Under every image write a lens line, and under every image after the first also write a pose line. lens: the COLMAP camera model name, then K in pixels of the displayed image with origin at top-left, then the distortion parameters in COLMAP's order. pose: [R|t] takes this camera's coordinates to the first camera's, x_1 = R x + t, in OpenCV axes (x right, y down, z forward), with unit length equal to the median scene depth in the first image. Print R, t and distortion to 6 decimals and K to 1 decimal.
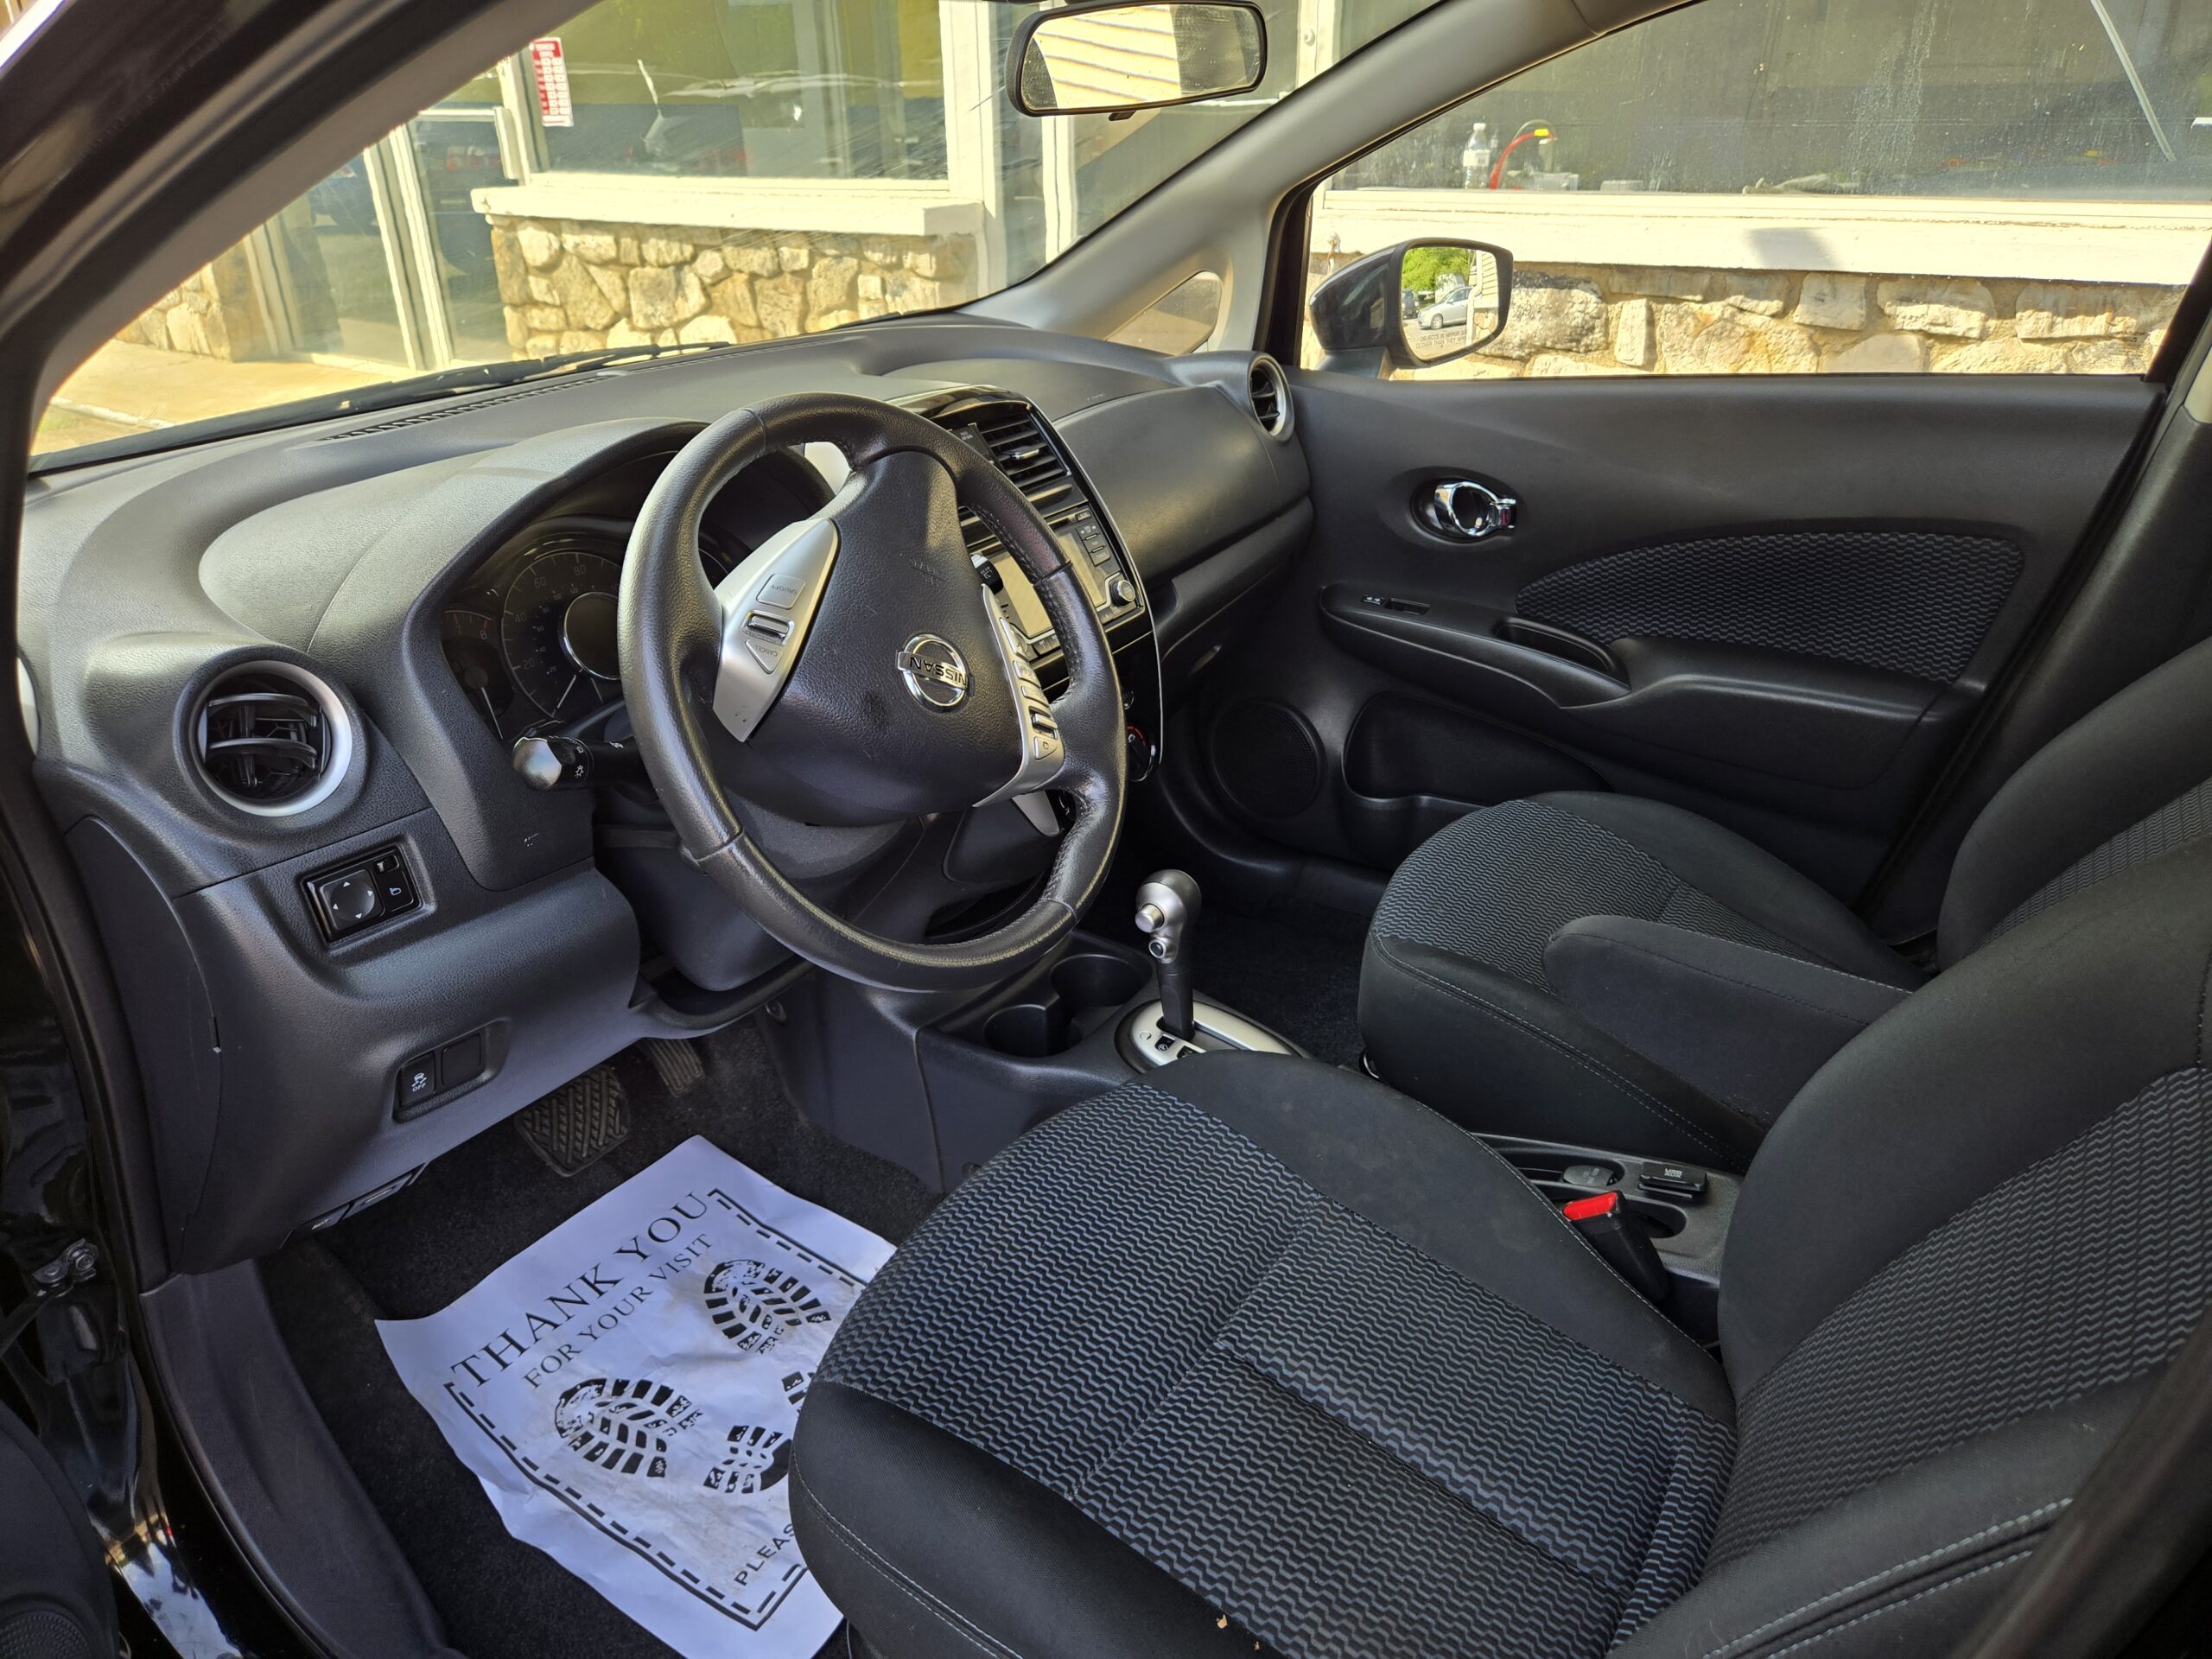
lens RADIAL K [[1491.9, 0, 1098.6], [0, 1491.9, 835.4], [0, 0, 1]] dist [0.065958, -0.055572]
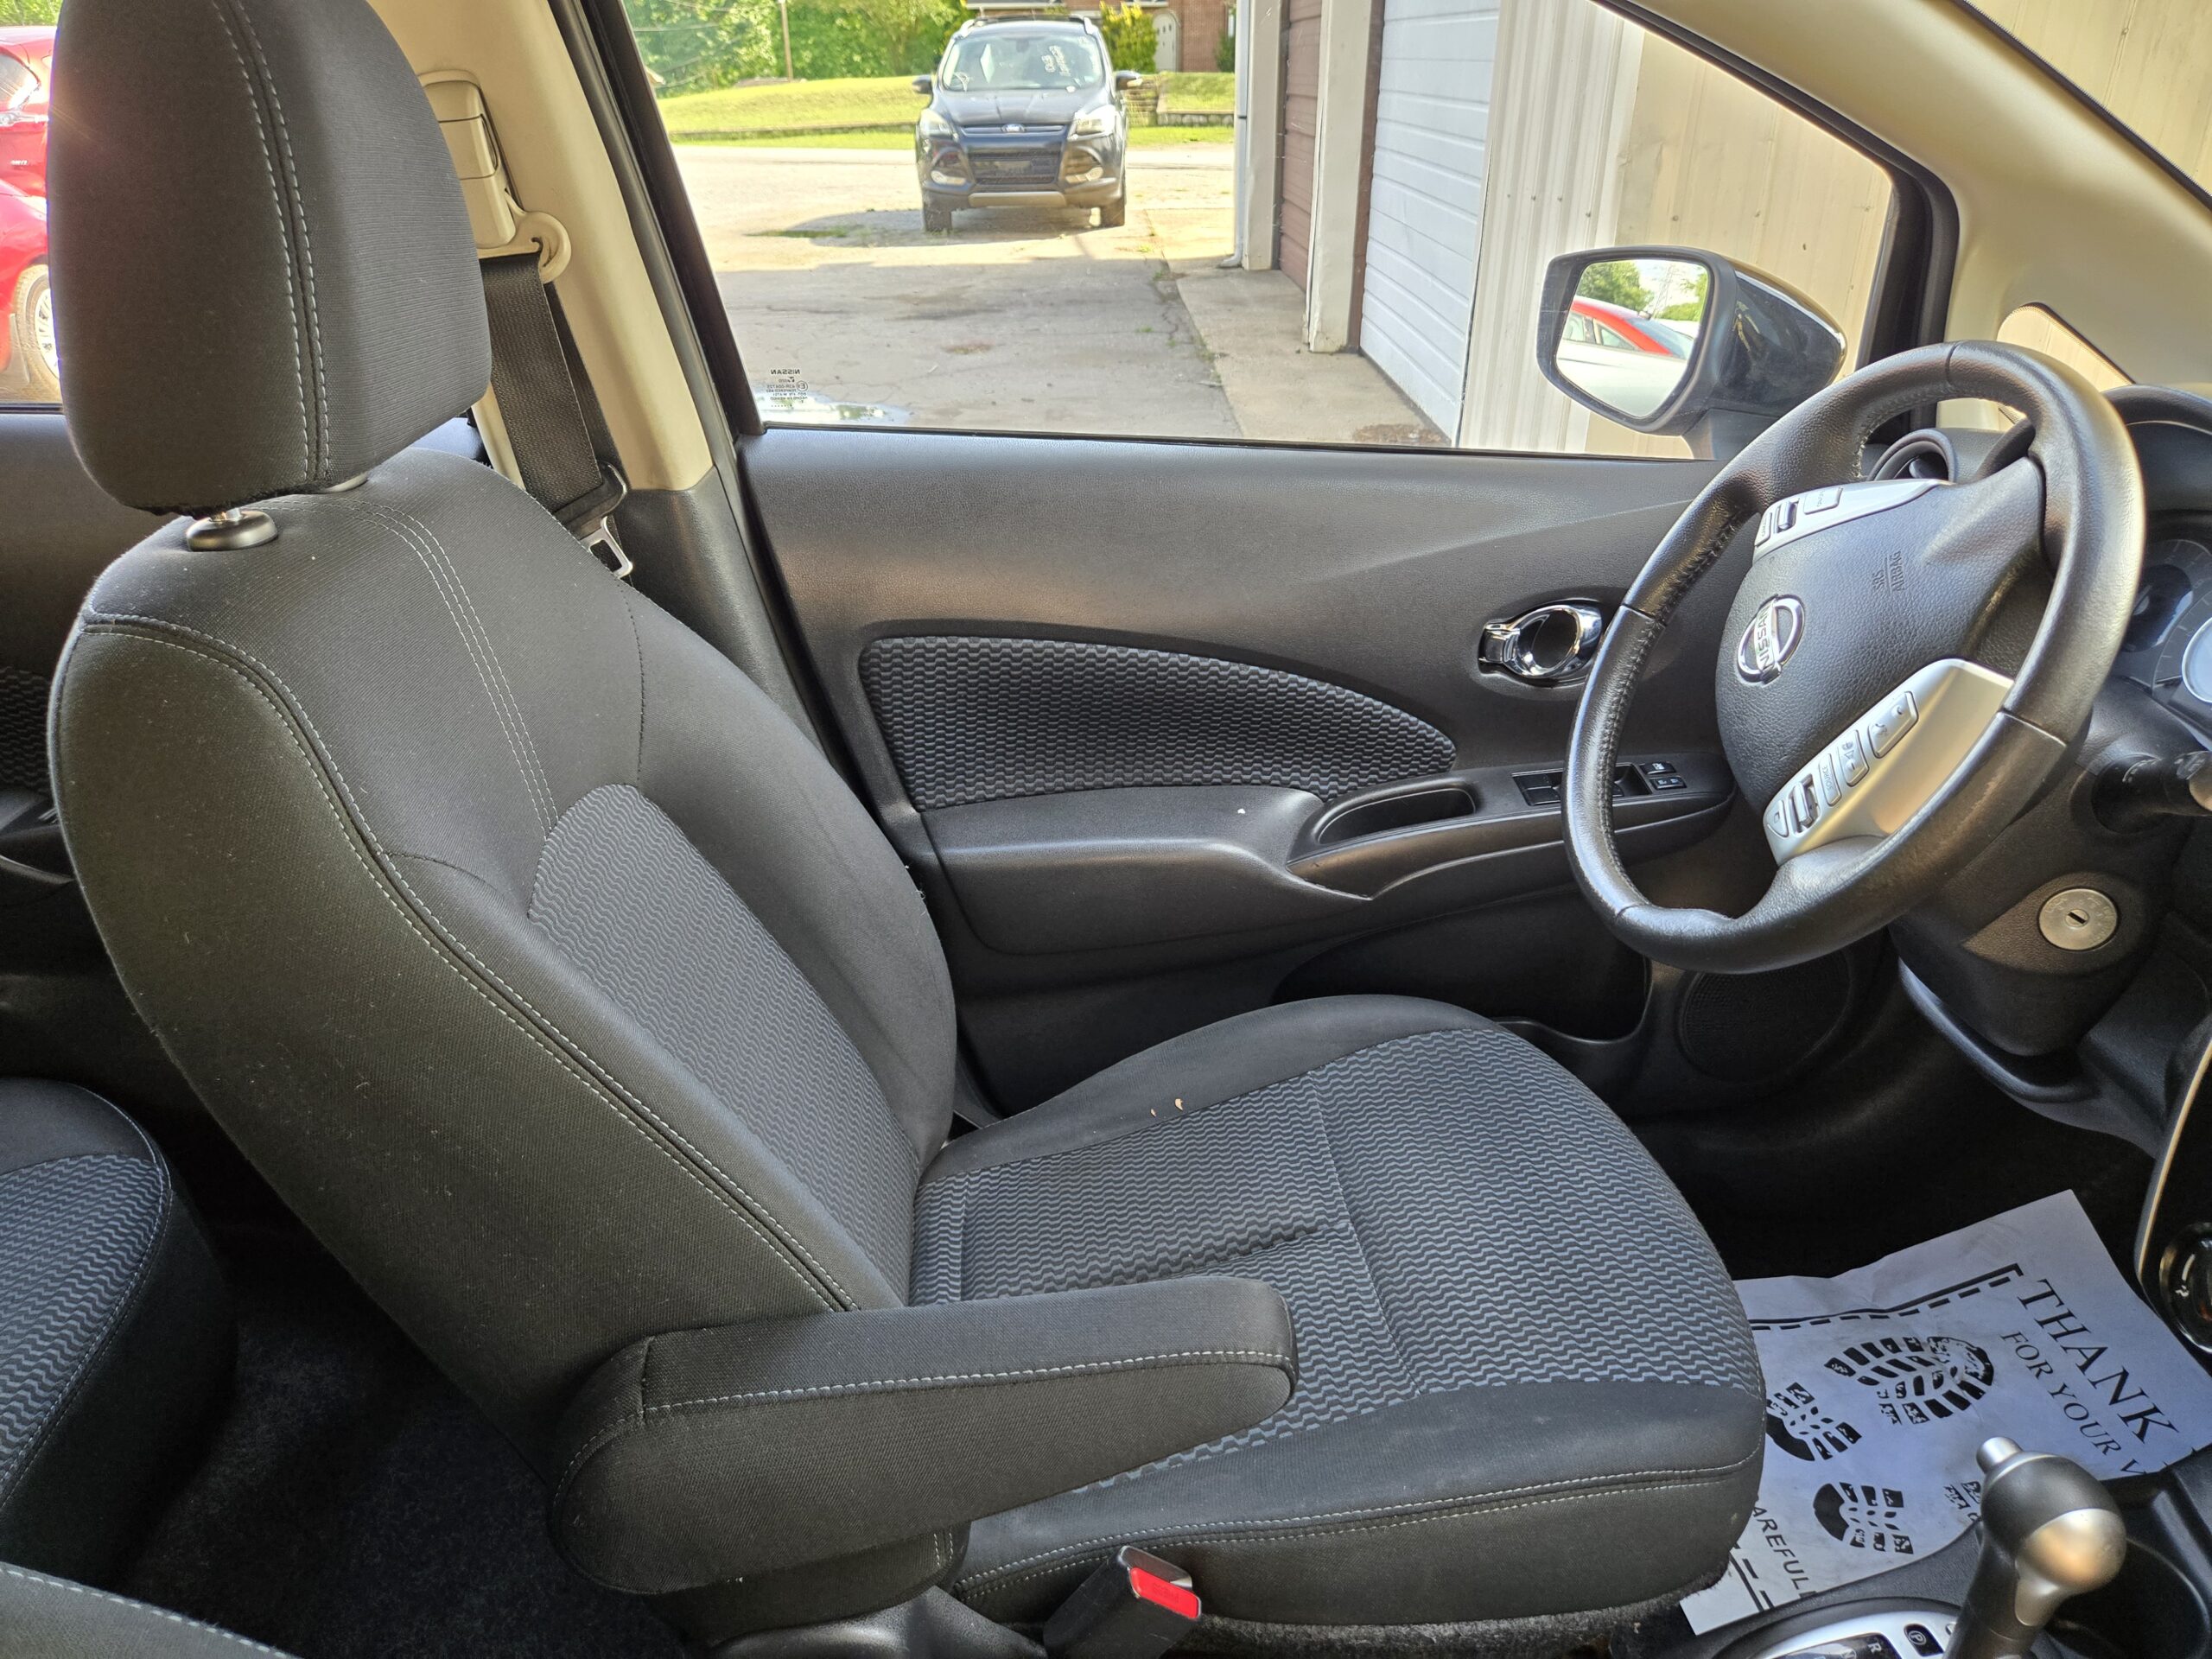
lens RADIAL K [[1491.9, 0, 1123.2], [0, 1491.9, 841.8], [0, 0, 1]] dist [0.065958, -0.055572]
pose [[-0.772670, 0.310124, -0.553899, 0.516042], [-0.258746, 0.642918, 0.720907, -0.405740], [0.579683, 0.700342, -0.416520, 0.846507]]
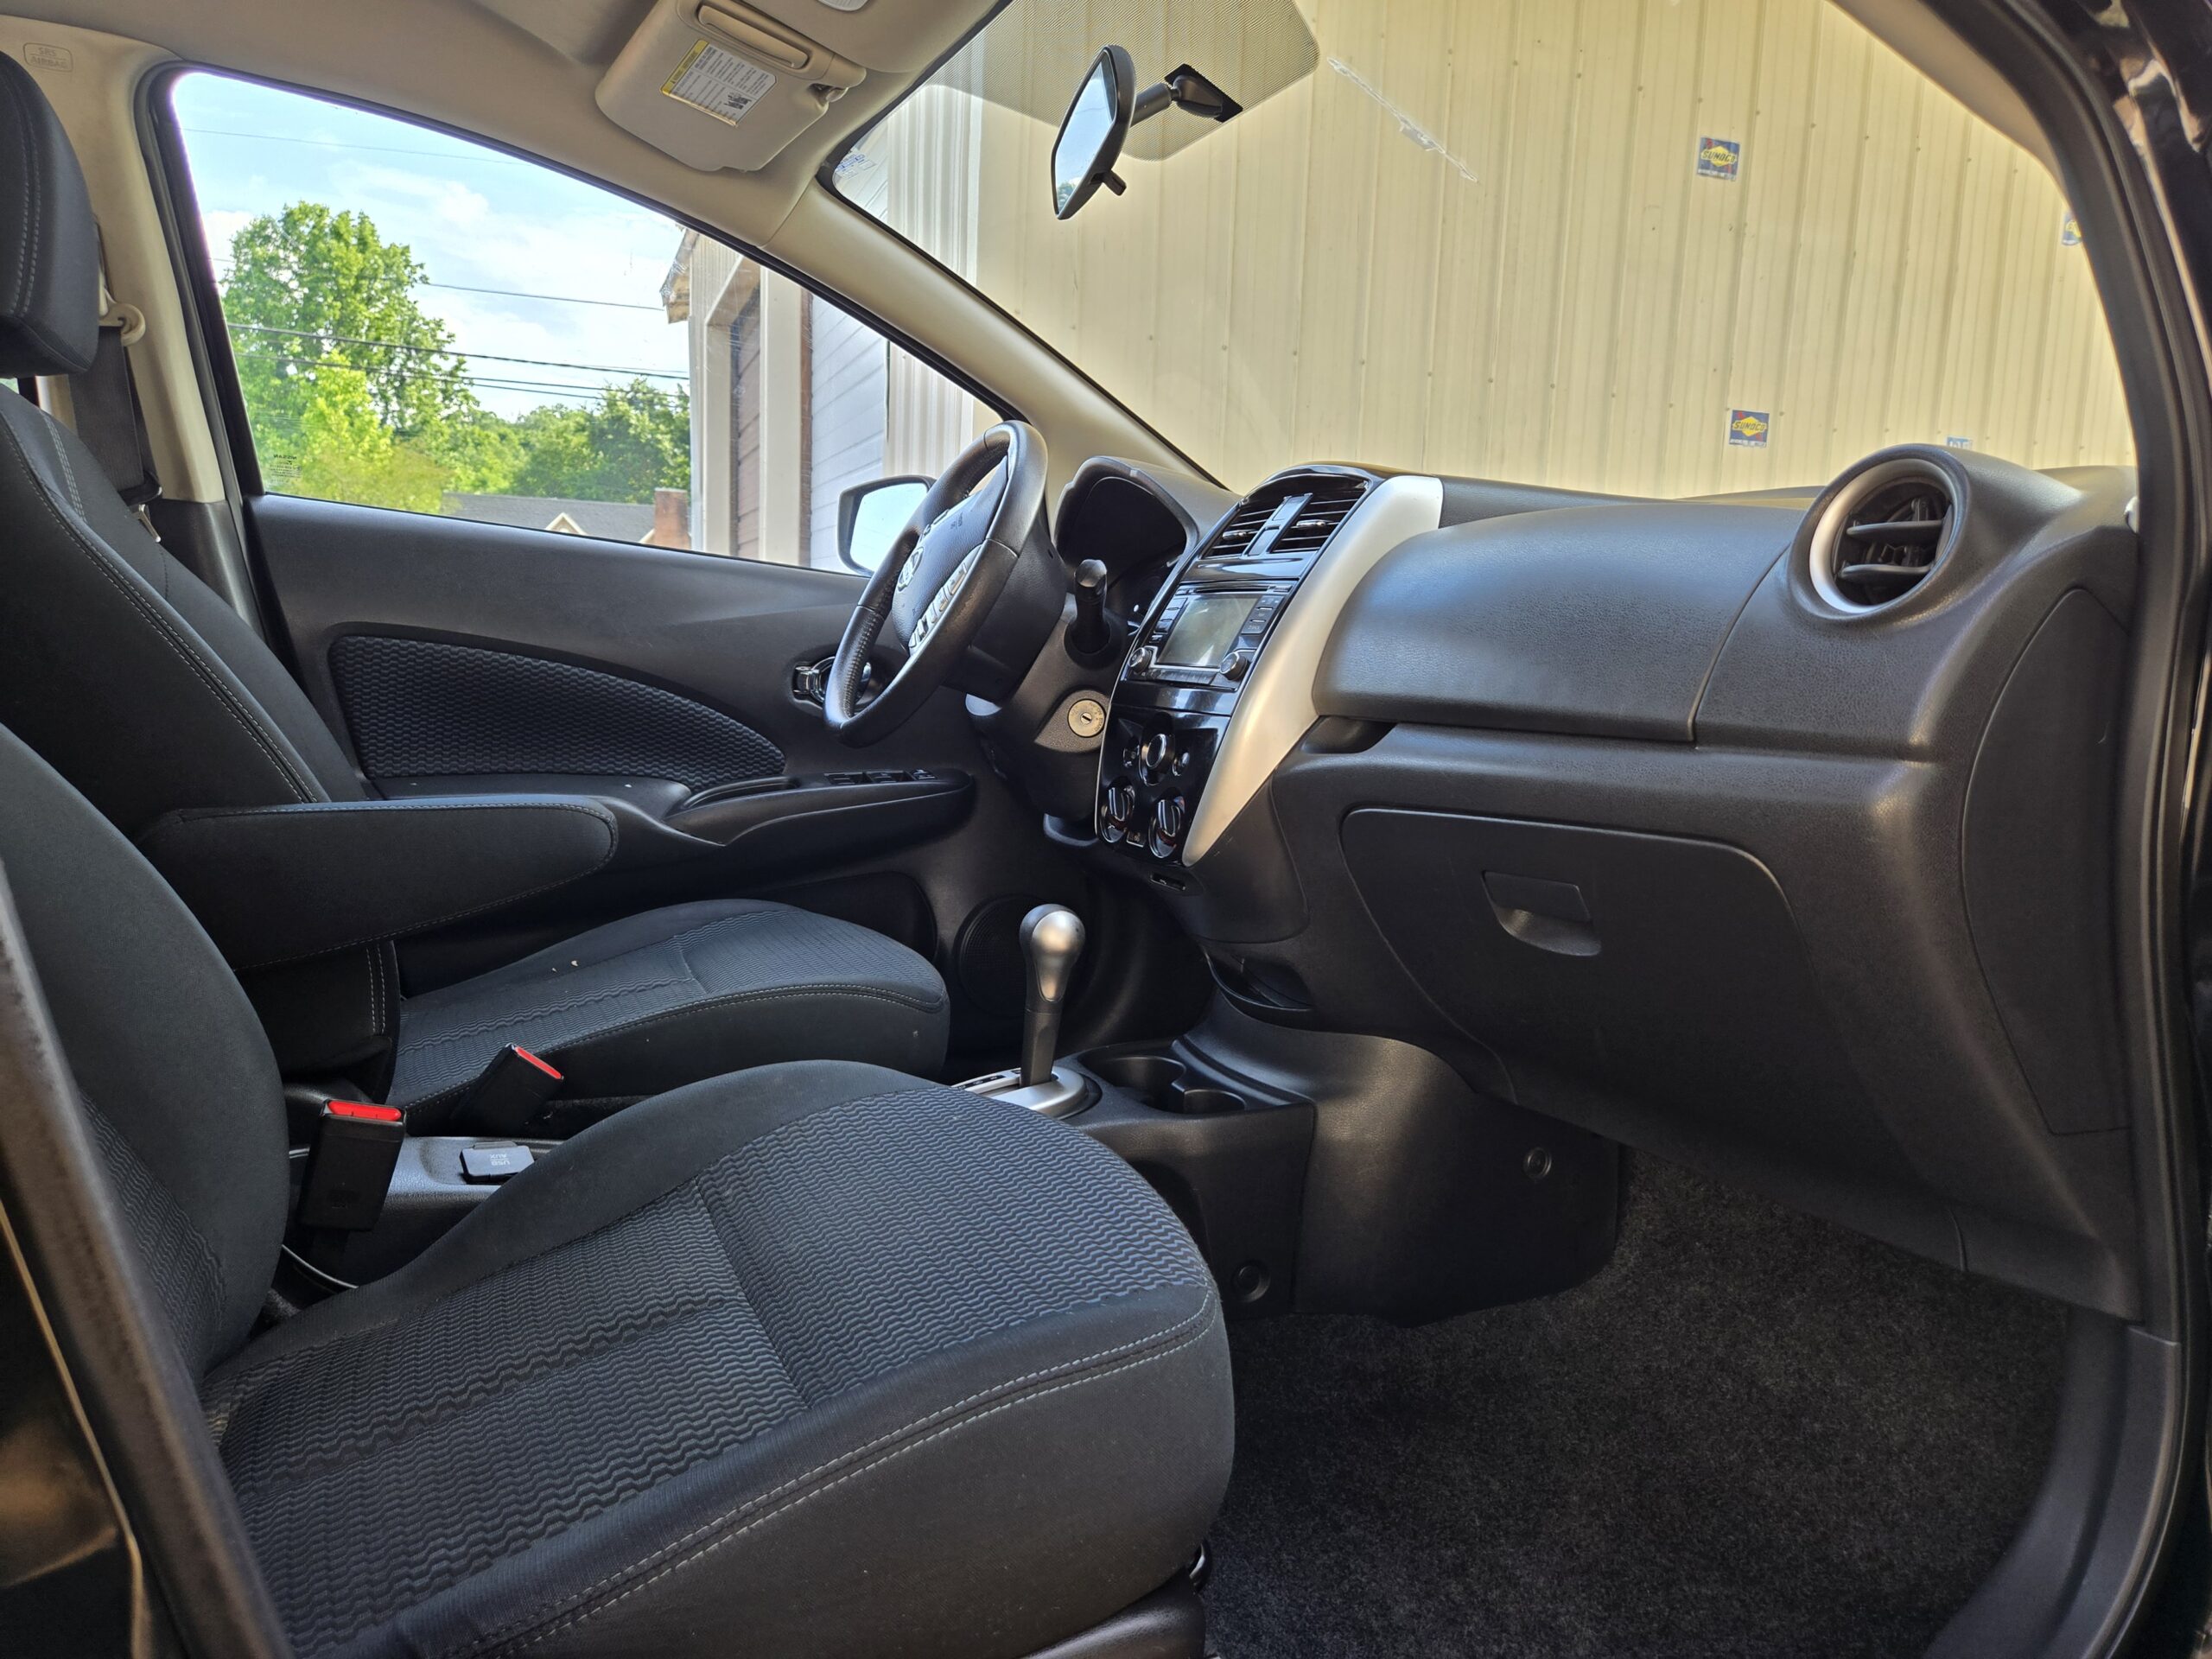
lens RADIAL K [[1491.9, 0, 1114.2], [0, 1491.9, 829.6], [0, 0, 1]] dist [0.065958, -0.055572]
pose [[-0.526412, 0.100847, -0.844228, 0.832509], [-0.399837, 0.846930, 0.350486, -0.366721], [0.750347, 0.522053, -0.405512, 1.367413]]
